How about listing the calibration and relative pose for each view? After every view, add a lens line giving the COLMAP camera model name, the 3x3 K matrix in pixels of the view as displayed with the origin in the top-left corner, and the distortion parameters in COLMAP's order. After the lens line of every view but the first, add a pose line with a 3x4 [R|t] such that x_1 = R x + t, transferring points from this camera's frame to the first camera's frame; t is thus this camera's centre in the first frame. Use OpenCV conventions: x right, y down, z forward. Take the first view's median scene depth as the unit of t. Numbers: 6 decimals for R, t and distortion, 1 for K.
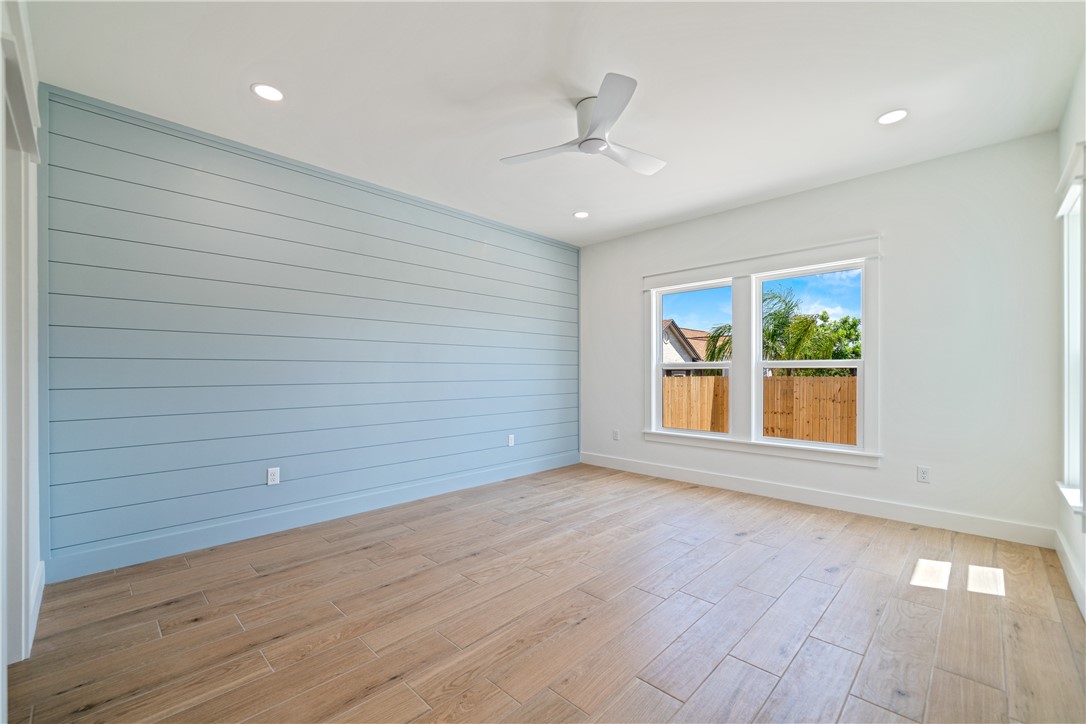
lens RADIAL K [[446.9, 0, 533.2], [0, 446.9, 369.9], [0, 0, 1]] dist [0.002150, 0.000025]
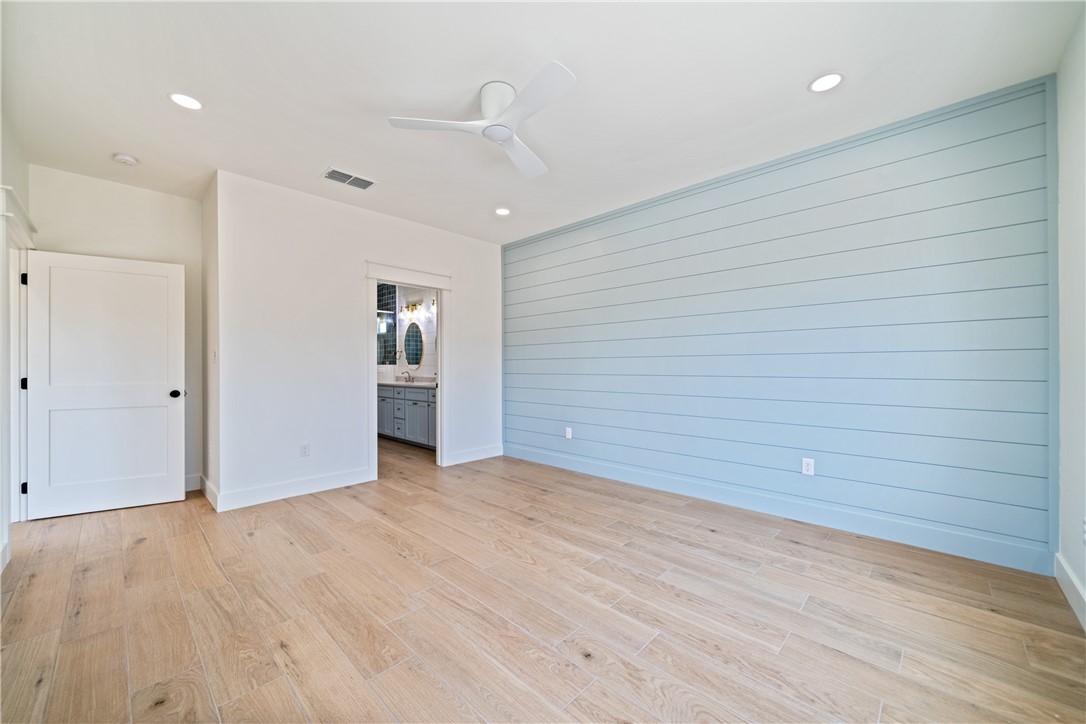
lens RADIAL K [[399.0, 0, 533.7], [0, 399.0, 364.5], [0, 0, 1]] dist [-0.000927, -0.000347]
pose [[0.031169, -0.005729, -0.999498, 0.792807], [0.006108, 0.999966, -0.005542, 0.006678], [0.999495, -0.005932, 0.031203, 0.831952]]
